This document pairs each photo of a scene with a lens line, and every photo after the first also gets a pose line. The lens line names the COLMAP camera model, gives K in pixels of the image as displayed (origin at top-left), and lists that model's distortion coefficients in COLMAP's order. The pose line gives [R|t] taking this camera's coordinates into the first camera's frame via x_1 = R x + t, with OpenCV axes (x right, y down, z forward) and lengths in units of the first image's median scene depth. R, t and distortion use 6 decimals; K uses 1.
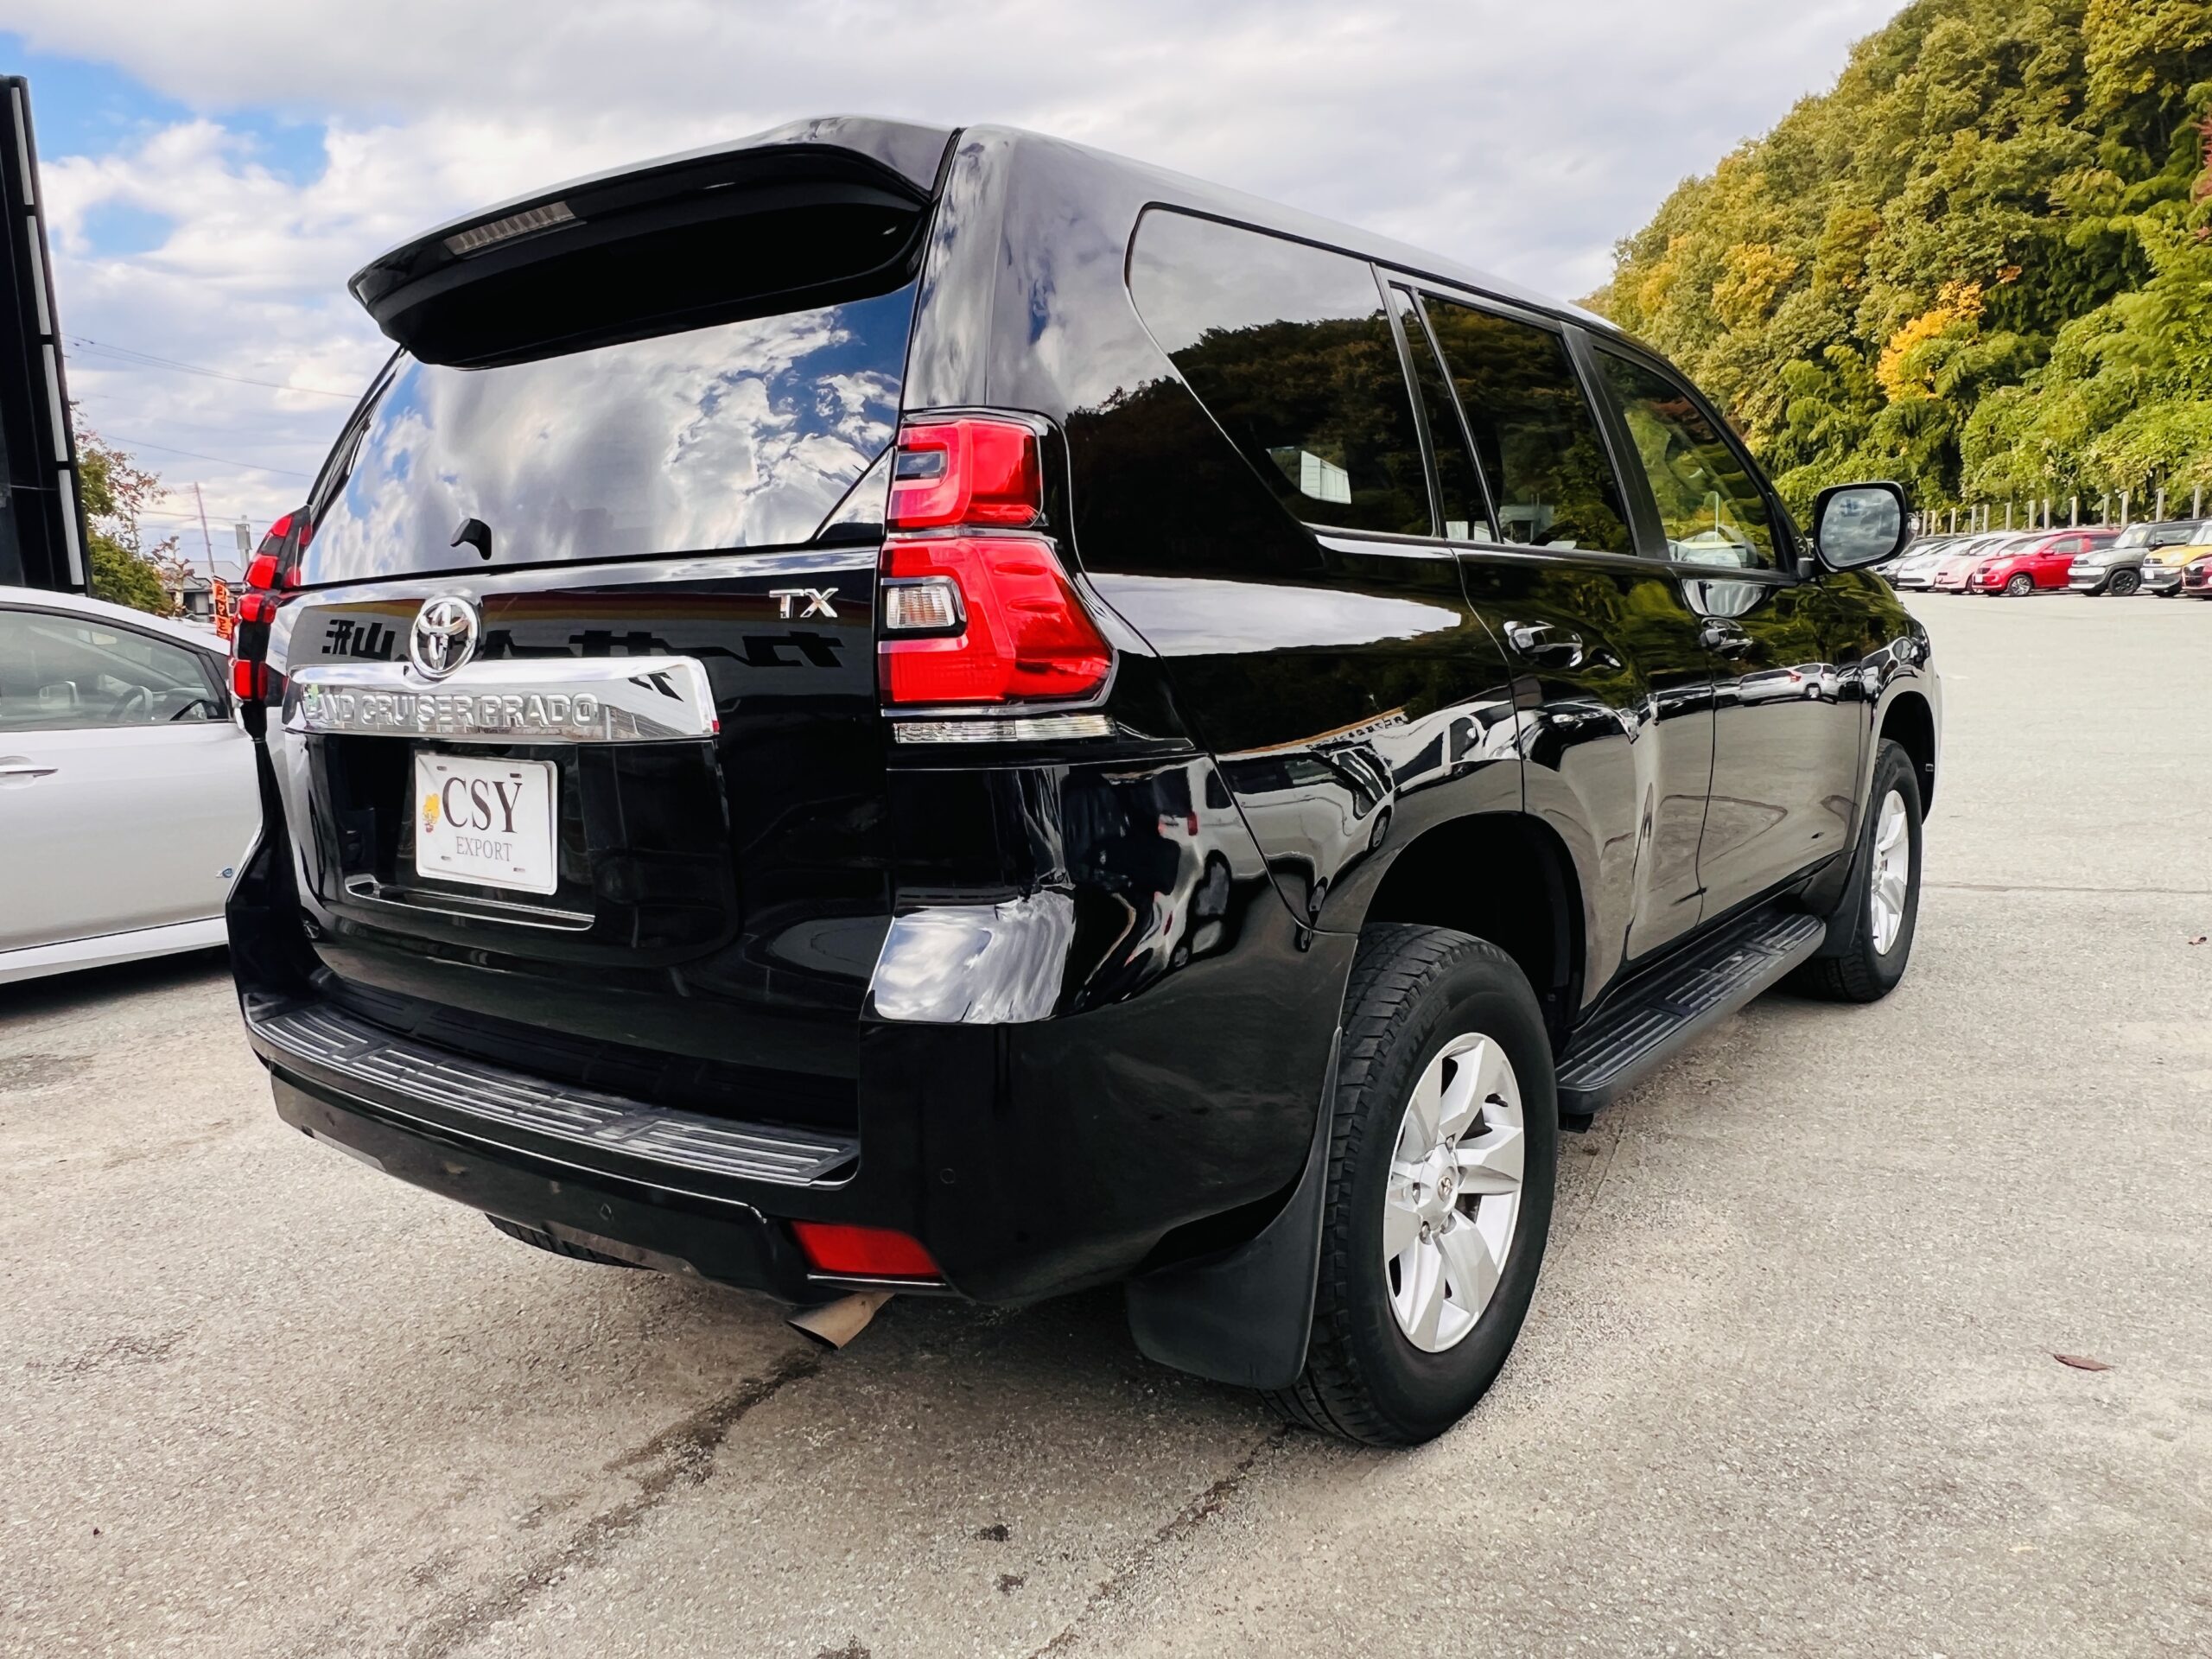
lens RADIAL K [[1534.2, 0, 1104.6], [0, 1534.2, 830.4], [0, 0, 1]] dist [0.004407, -0.000931]
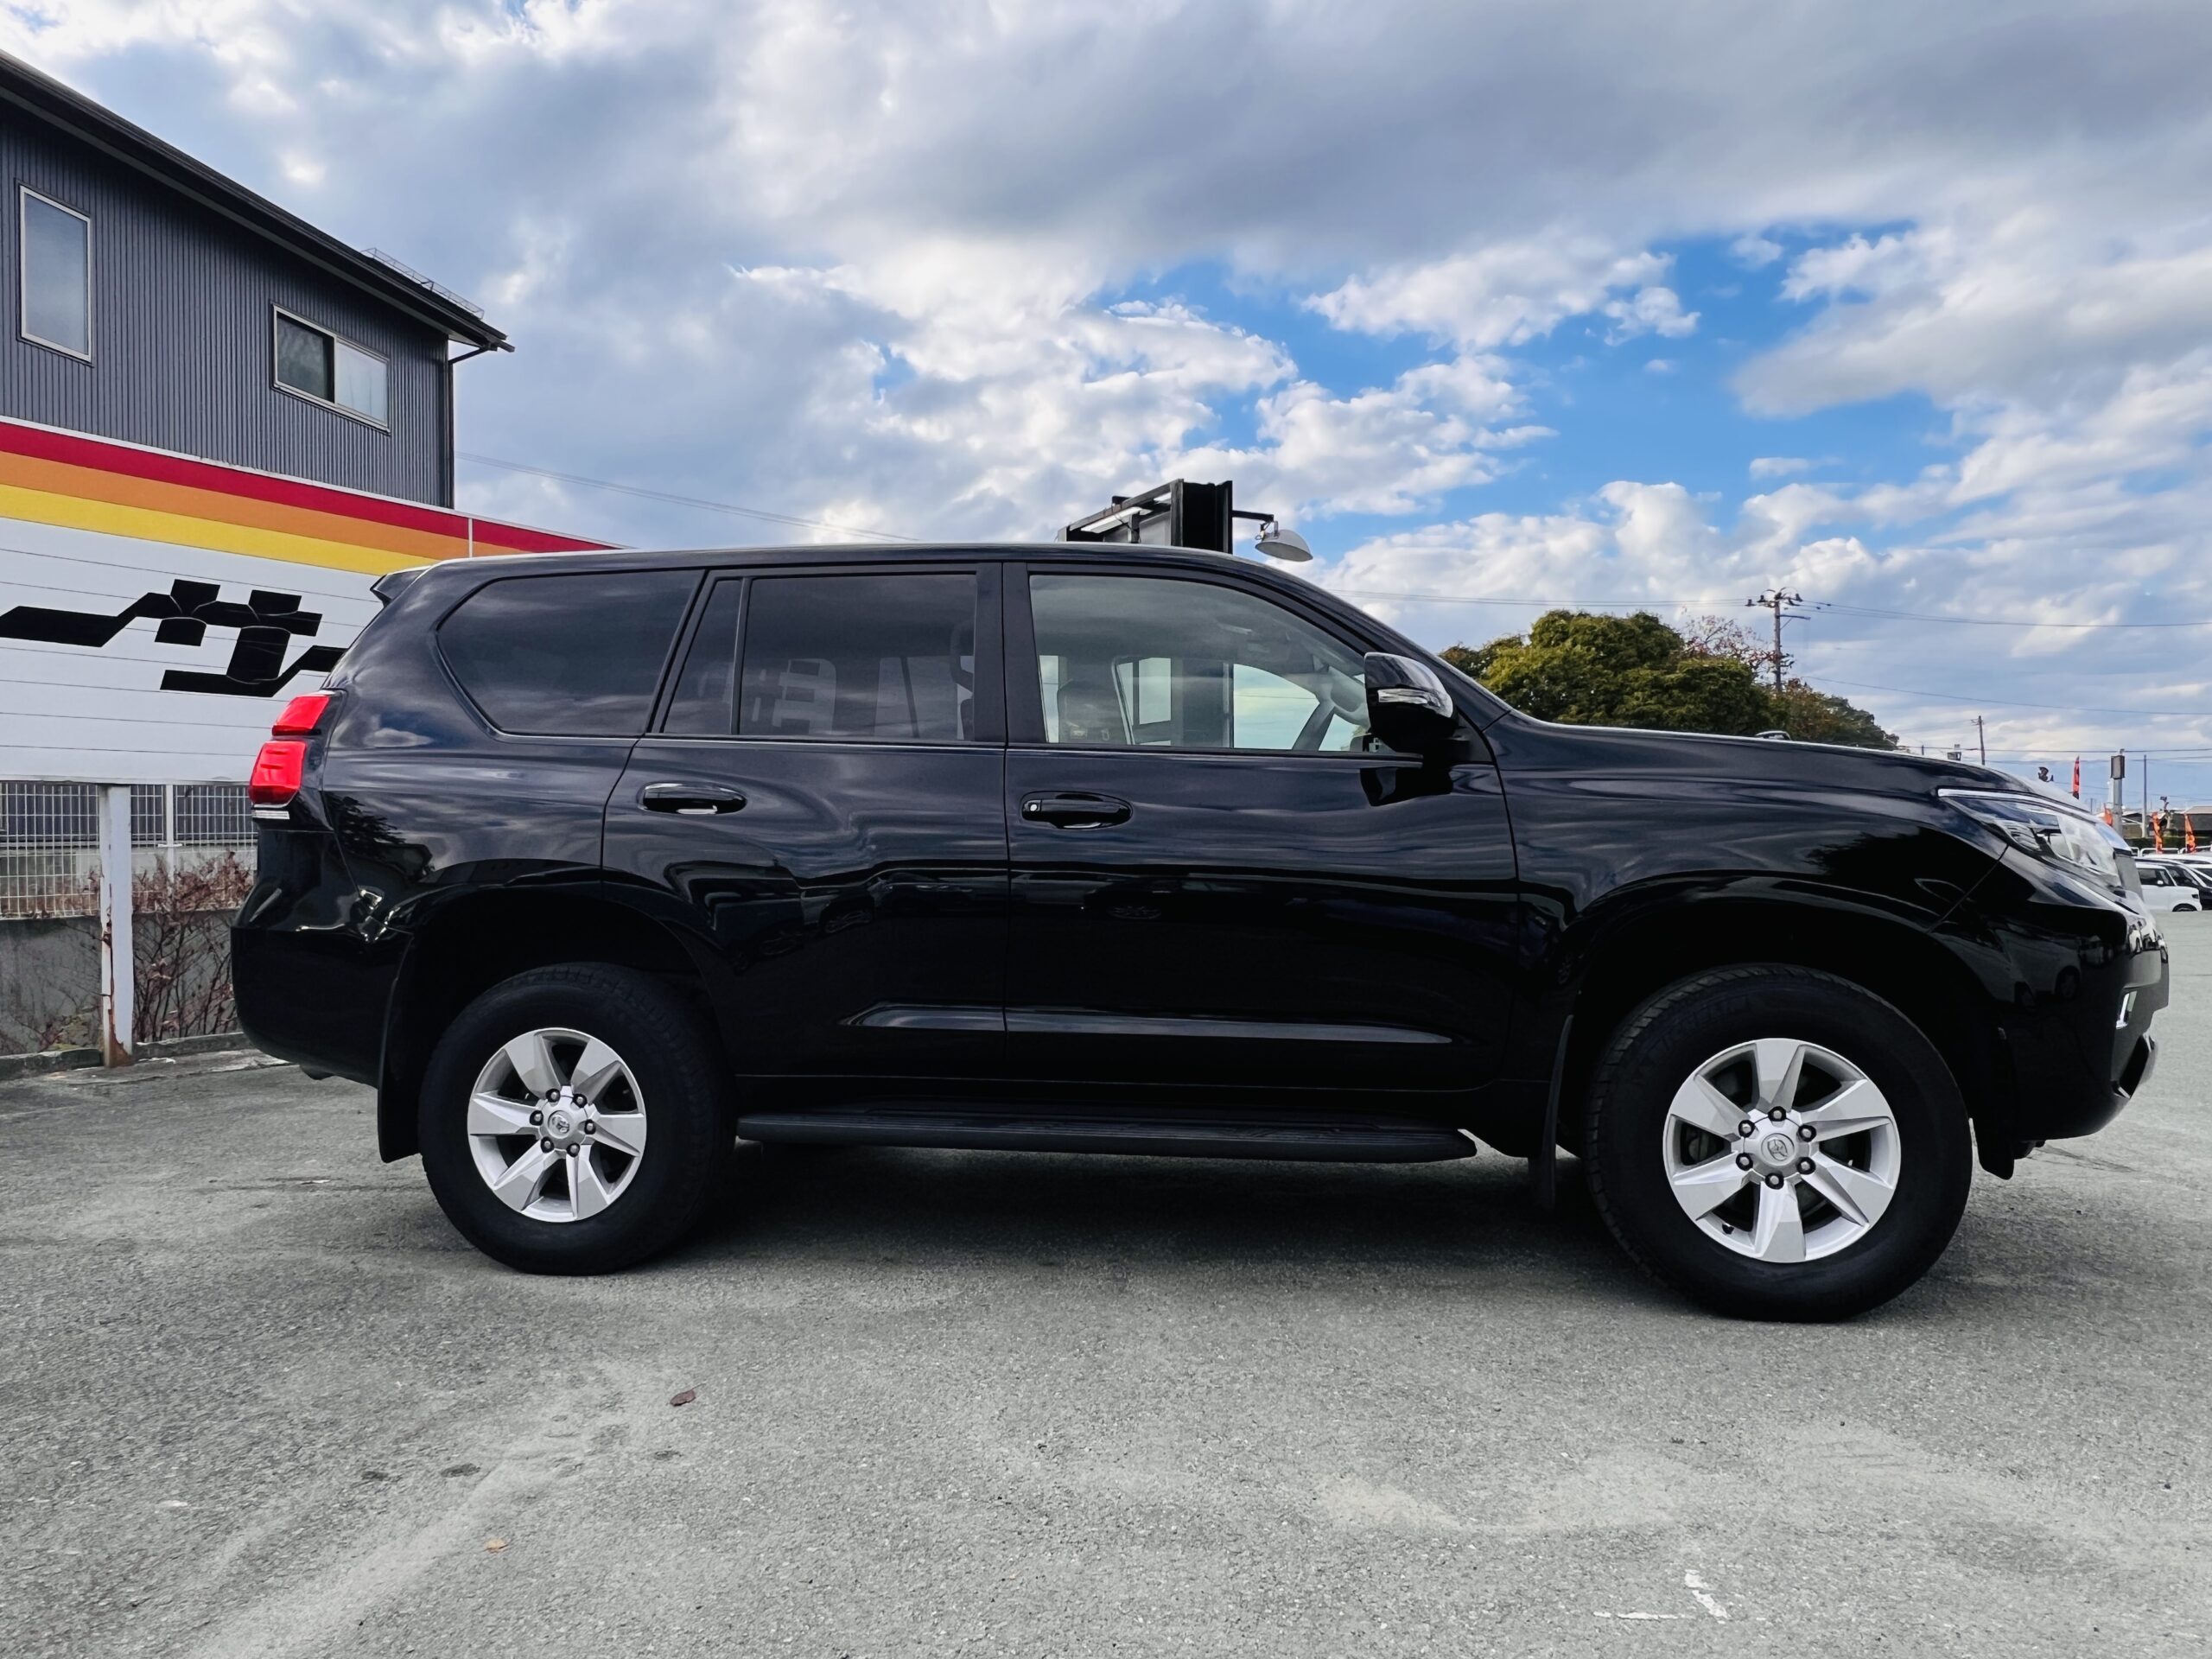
lens RADIAL K [[1477.8, 0, 1096.9], [0, 1477.8, 822.5], [0, 0, 1]] dist [0.000318, -0.003493]
pose [[0.485326, 0.025772, -0.873953, 1.621262], [-0.155756, 0.986126, -0.057415, -0.055025], [0.860348, 0.163988, 0.482606, 0.625207]]
